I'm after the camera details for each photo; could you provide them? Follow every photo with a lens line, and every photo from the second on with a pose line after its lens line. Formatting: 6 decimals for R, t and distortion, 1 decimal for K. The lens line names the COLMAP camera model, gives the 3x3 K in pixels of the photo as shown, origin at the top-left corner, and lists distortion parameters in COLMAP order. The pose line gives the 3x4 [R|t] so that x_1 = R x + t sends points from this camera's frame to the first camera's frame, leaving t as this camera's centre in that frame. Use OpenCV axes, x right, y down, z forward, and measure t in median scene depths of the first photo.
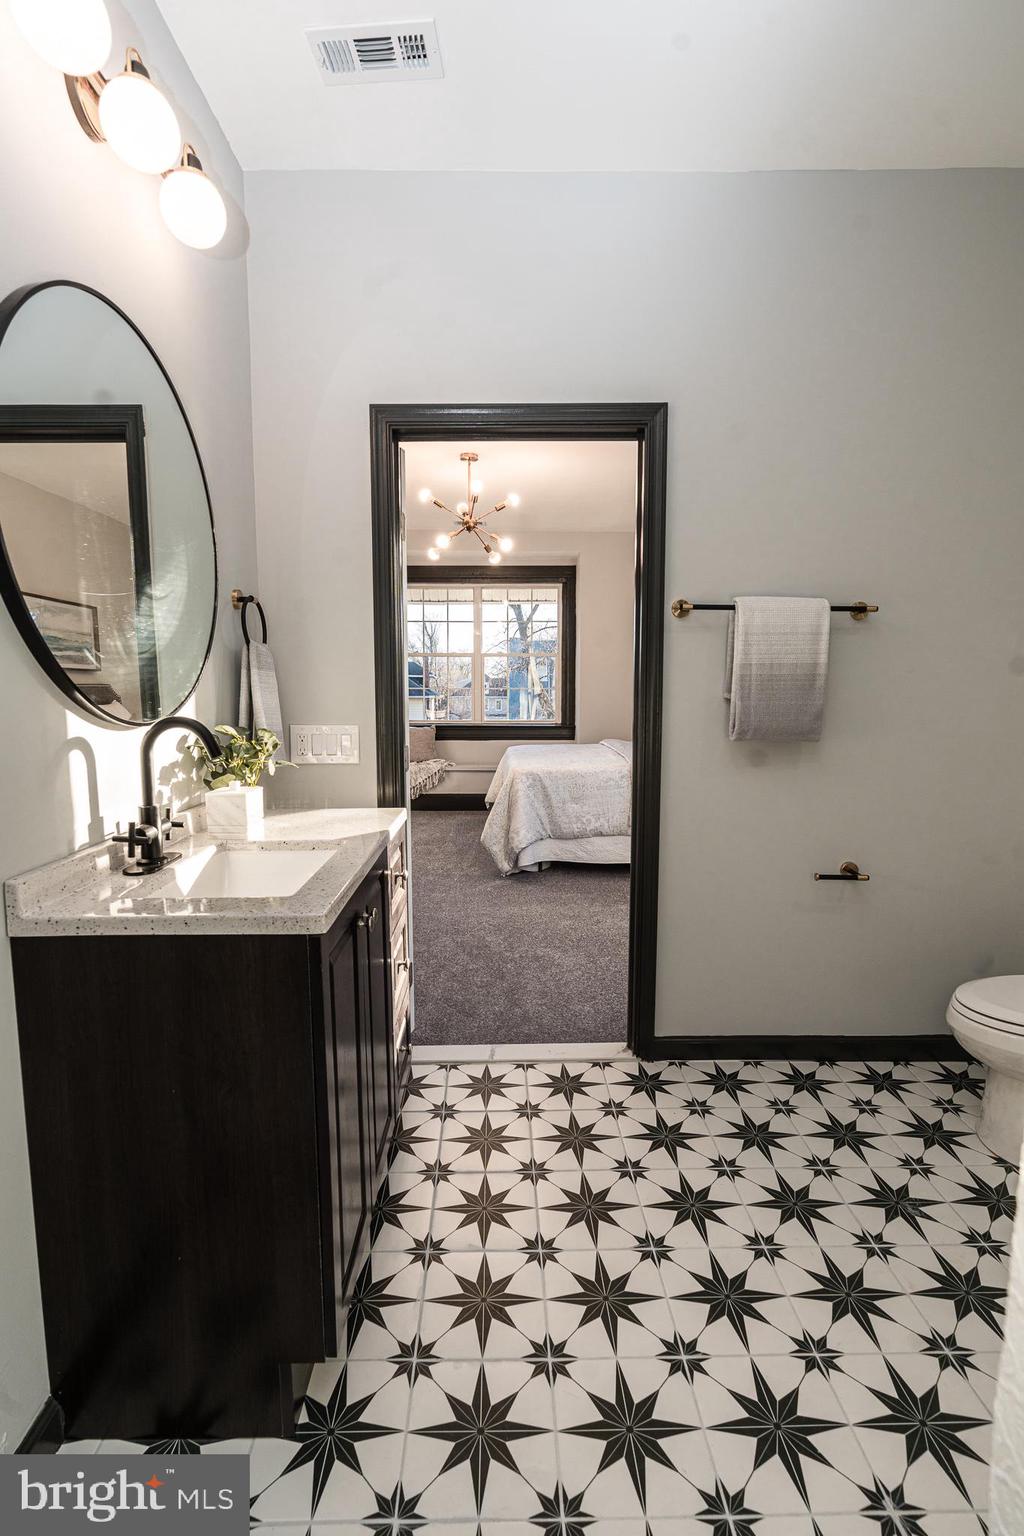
lens RADIAL K [[697.7, 0, 507.7], [0, 697.7, 769.5], [0, 0, 1]] dist [-0.009308, 0.004382]
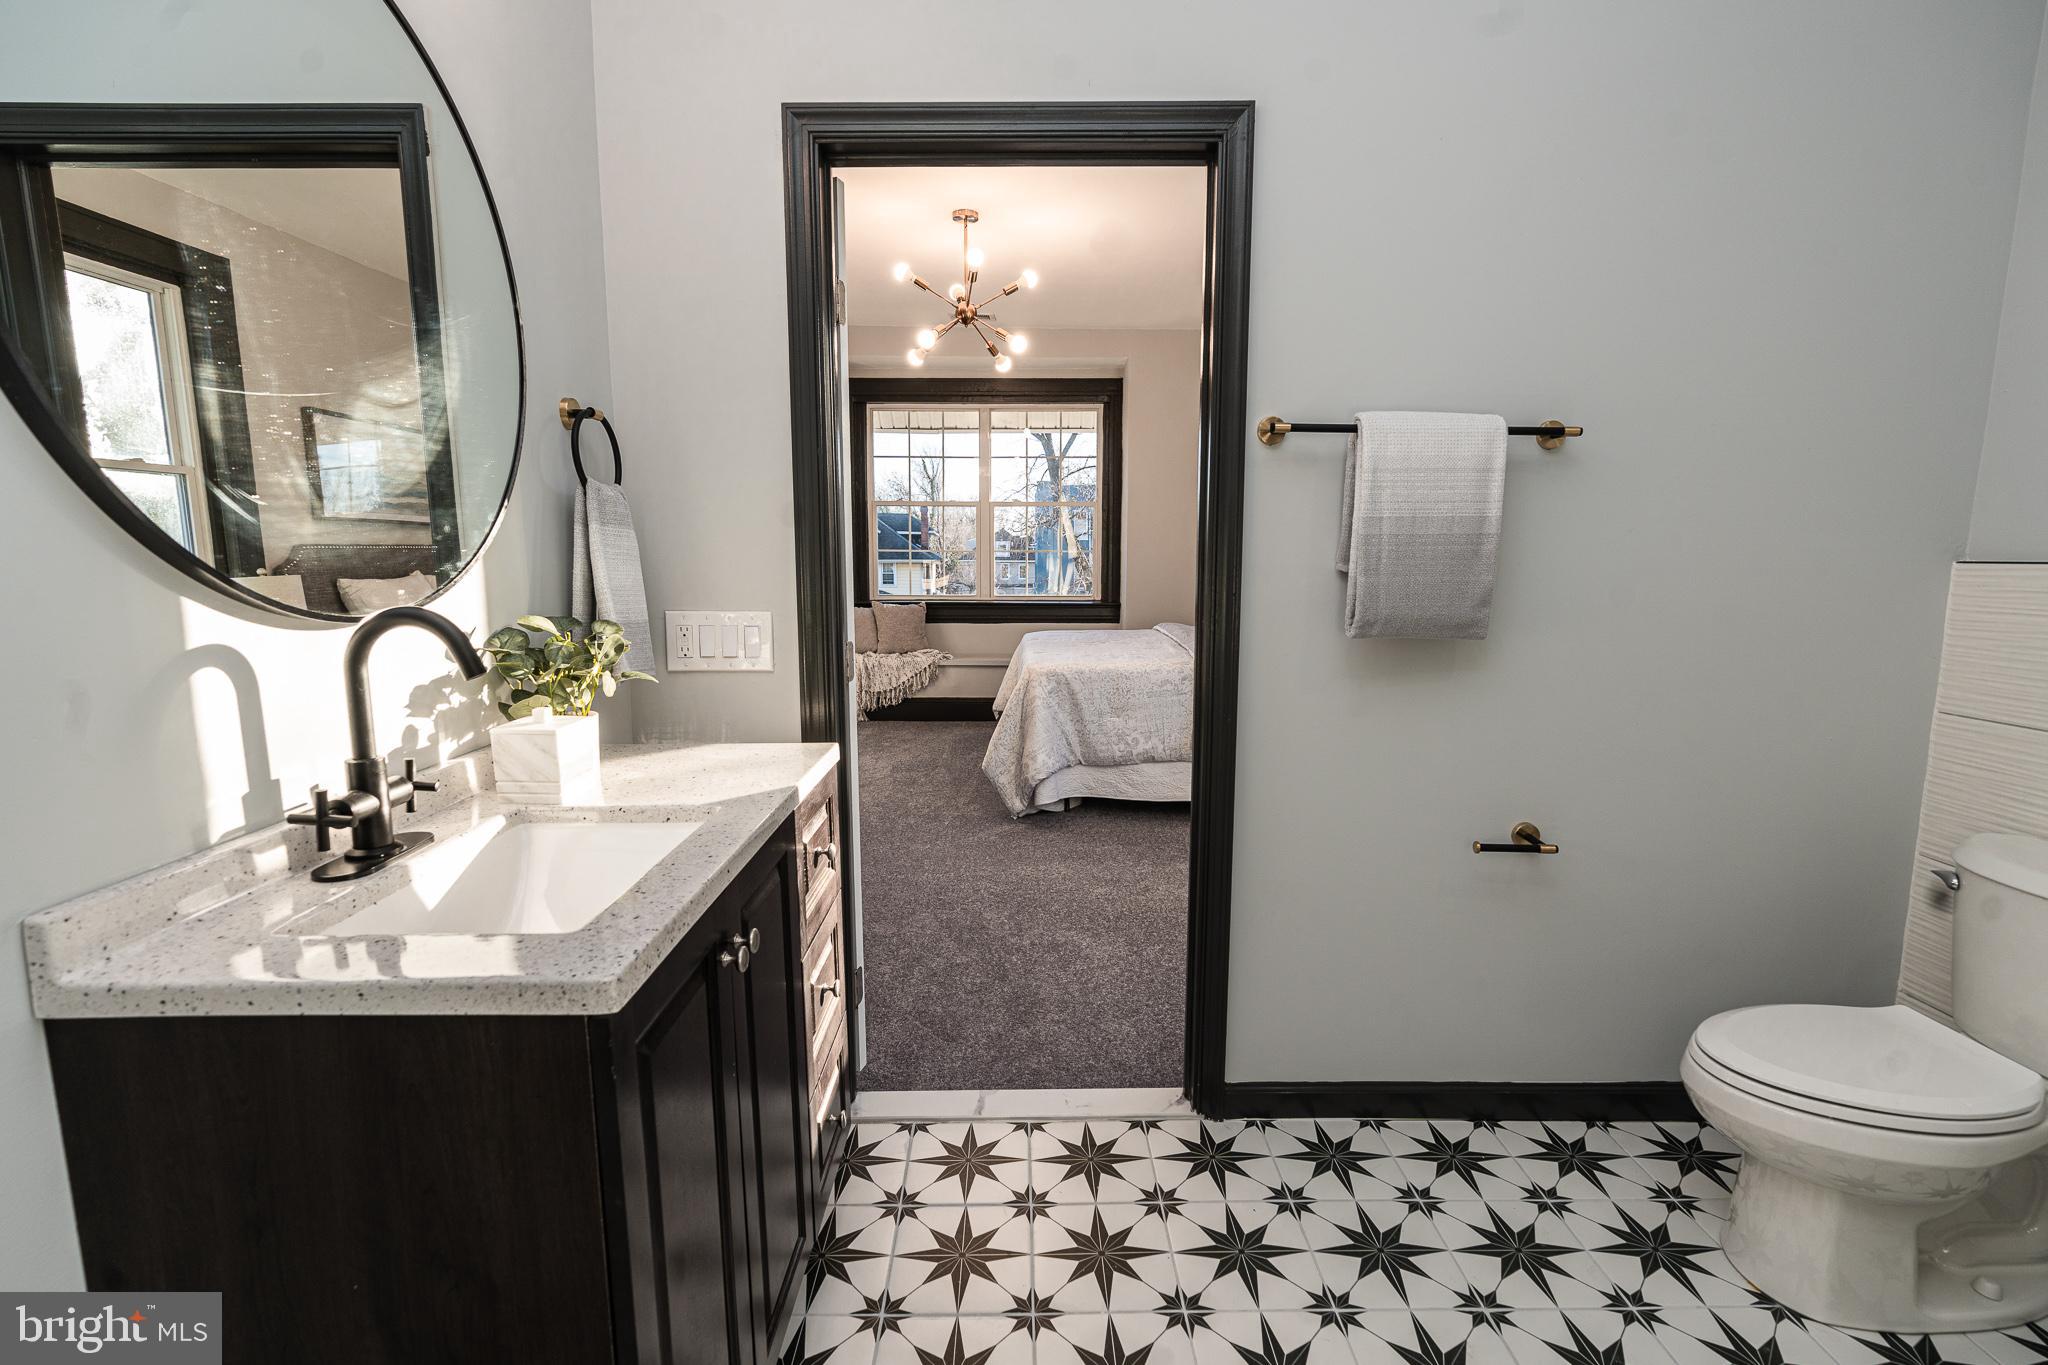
lens RADIAL K [[930.2, 0, 1027.8], [0, 930.2, 683.4], [0, 0, 1]] dist [-0.009308, 0.004382]
pose [[0.999969, 0.003399, -0.007148, 0.030901], [-0.003202, 0.999622, 0.027323, -0.021311], [0.007238, -0.027299, 0.999601, 0.137841]]
